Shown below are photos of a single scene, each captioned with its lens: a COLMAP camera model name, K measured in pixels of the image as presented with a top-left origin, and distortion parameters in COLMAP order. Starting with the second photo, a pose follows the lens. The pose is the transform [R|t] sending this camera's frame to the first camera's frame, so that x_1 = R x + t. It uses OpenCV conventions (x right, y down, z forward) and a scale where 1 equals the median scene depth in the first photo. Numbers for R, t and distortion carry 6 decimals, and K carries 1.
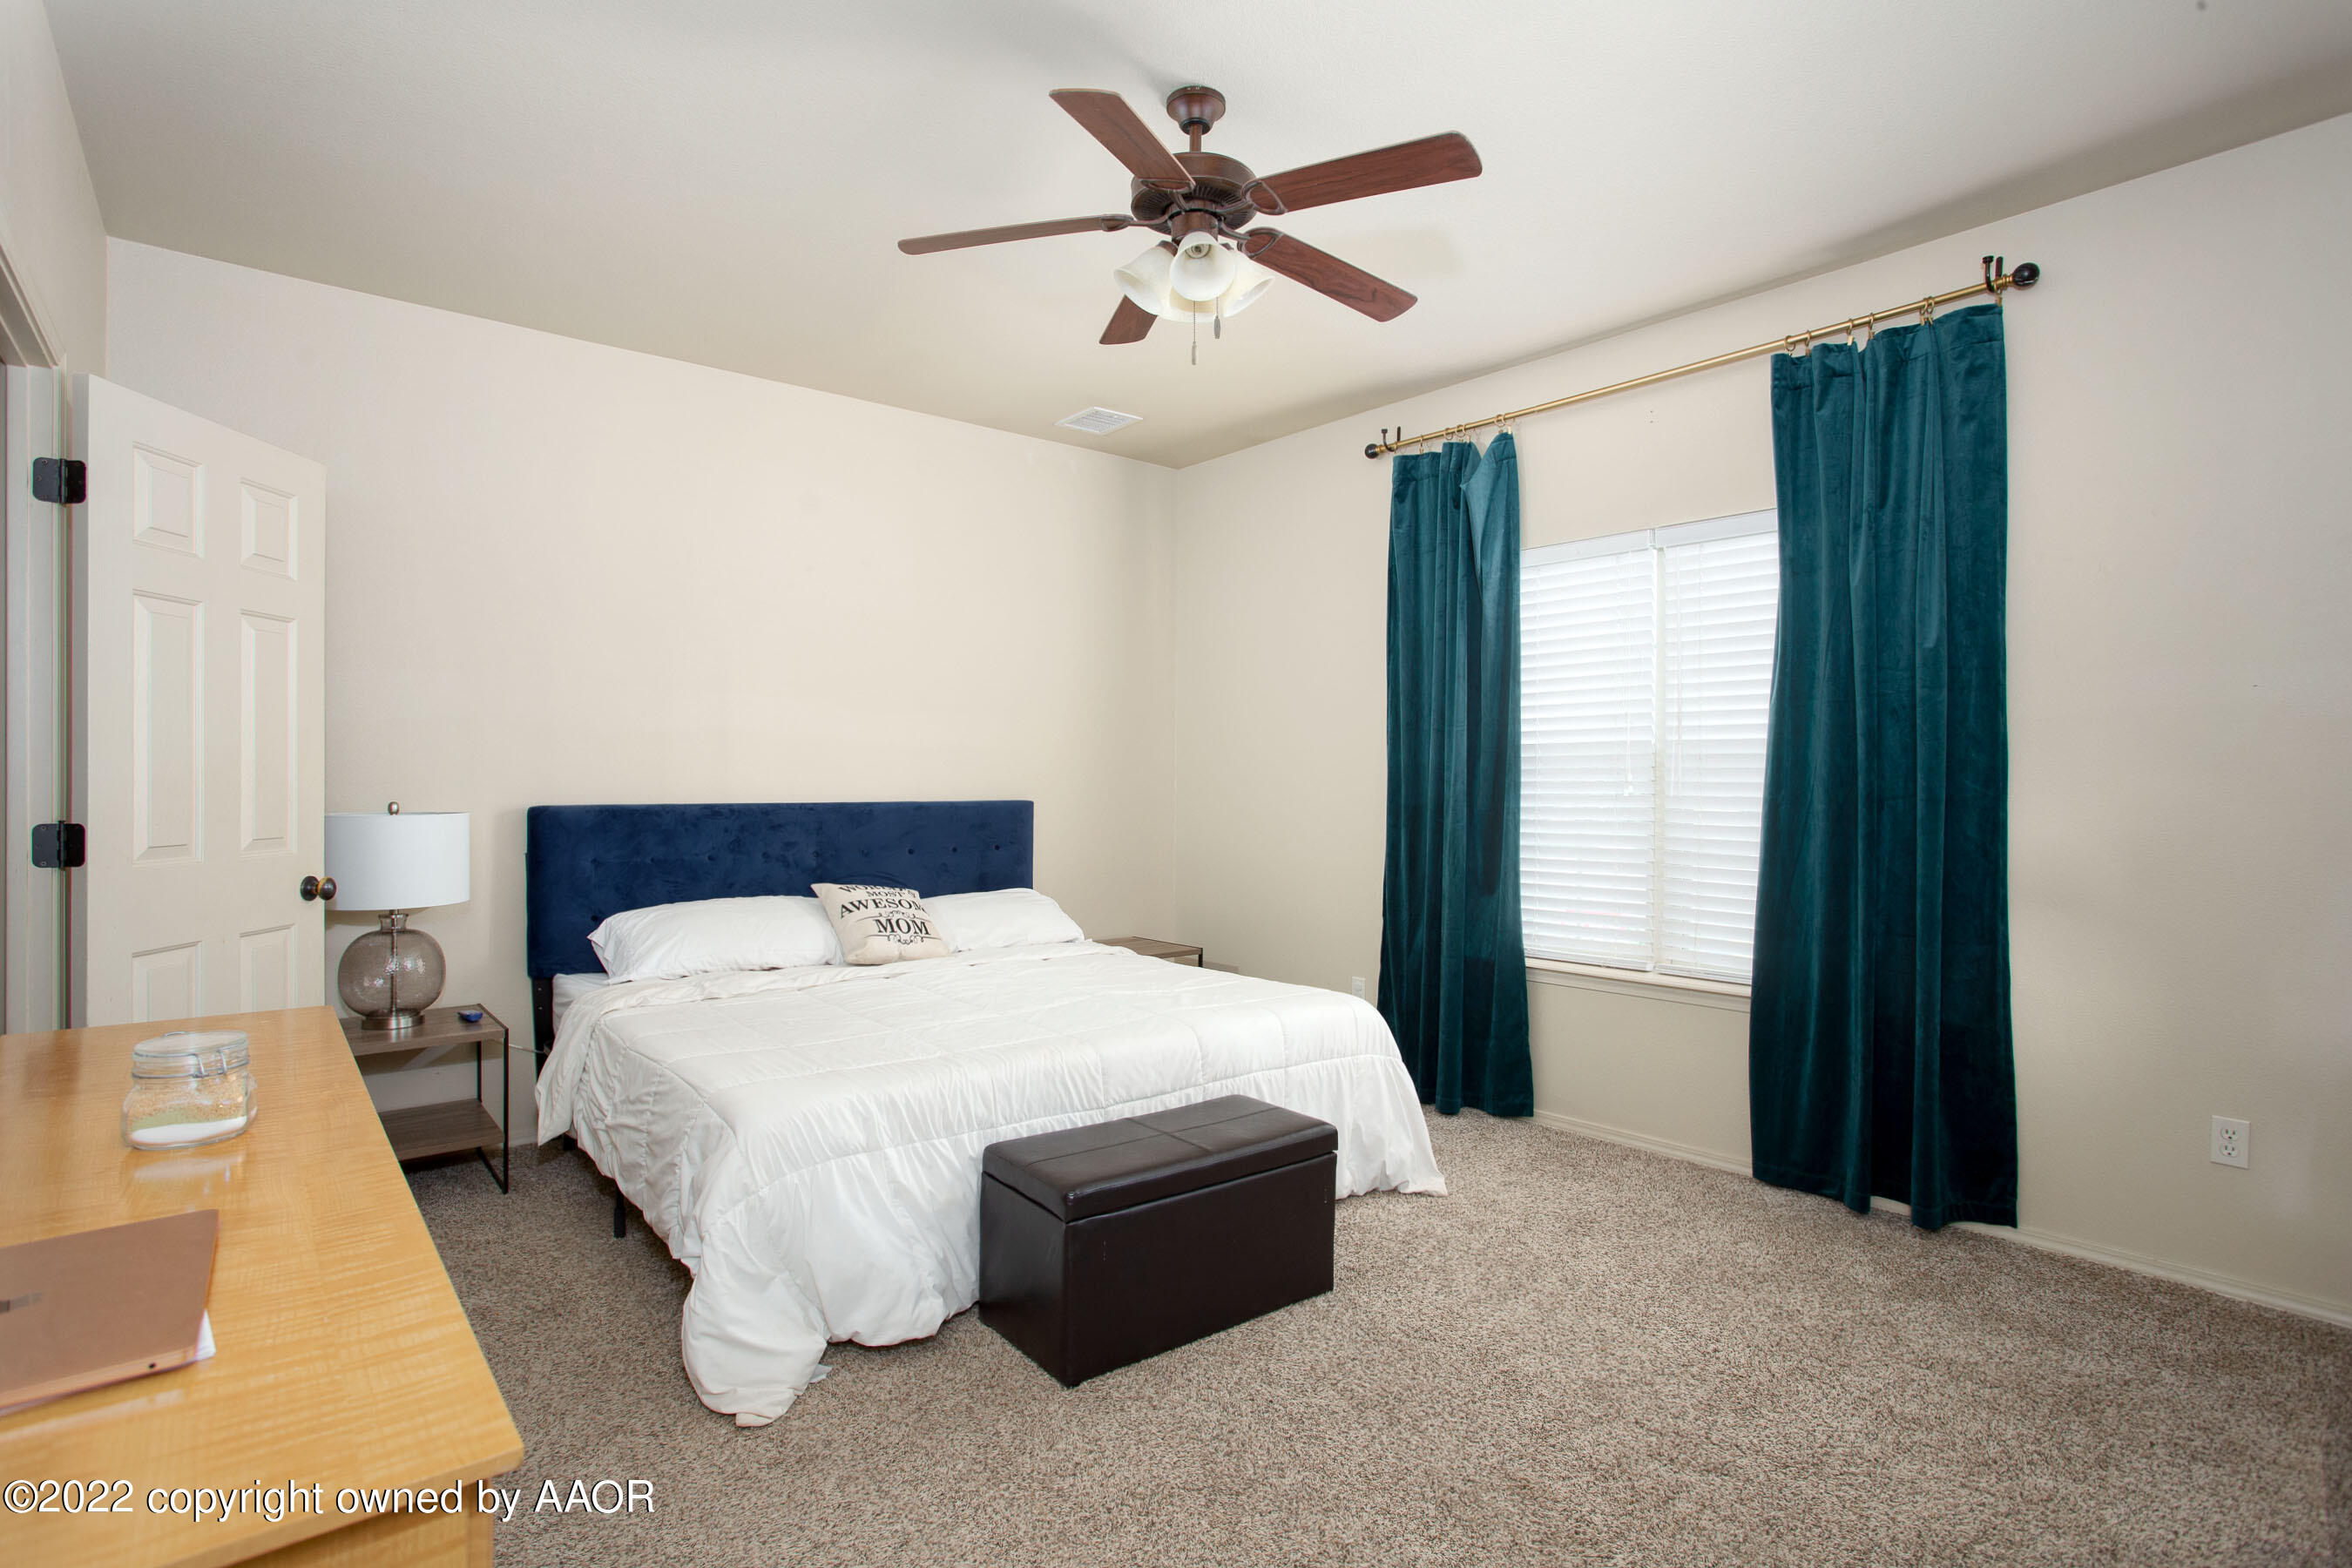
lens RADIAL K [[1172.8, 0, 1180.6], [0, 1172.8, 767.2], [0, 0, 1]] dist [-0.002837, -0.000629]
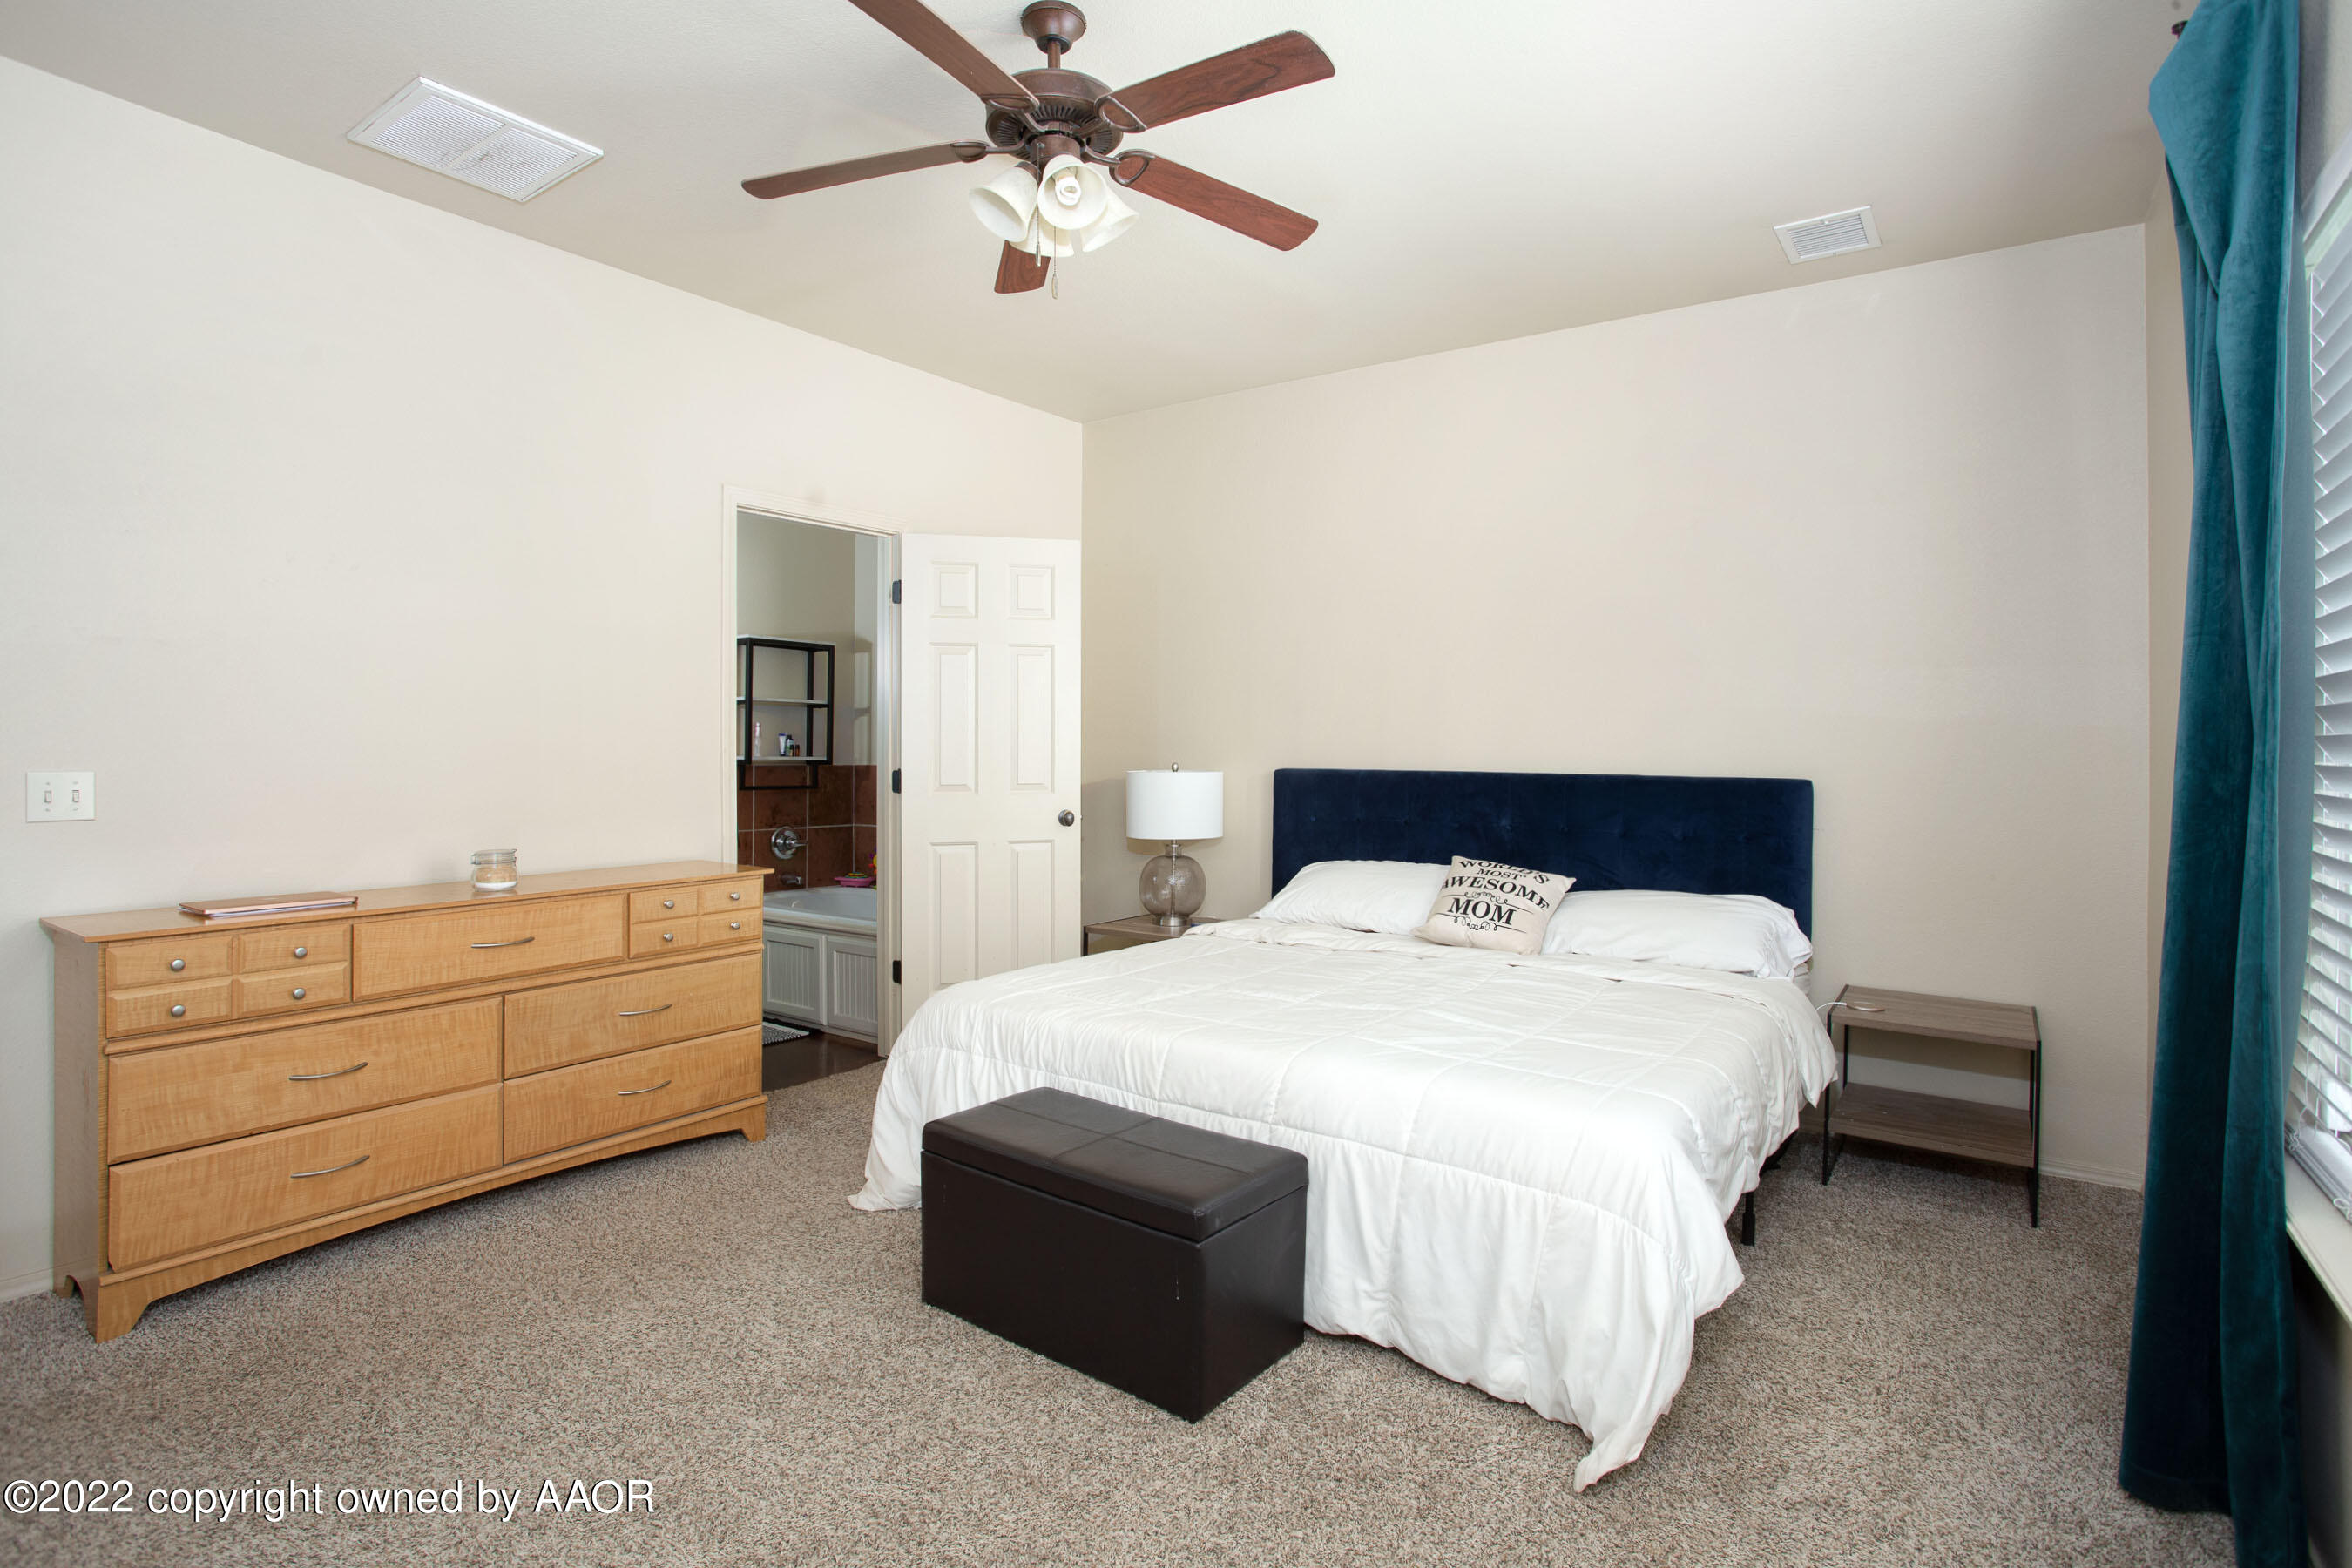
lens RADIAL K [[1172.8, 0, 1180.6], [0, 1172.8, 767.2], [0, 0, 1]] dist [-0.002837, -0.000629]
pose [[0.230749, 0.010338, -0.972958, 0.695604], [0.007377, 0.999896, 0.012374, 0.016089], [0.972985, -0.010032, 0.230649, 0.679101]]
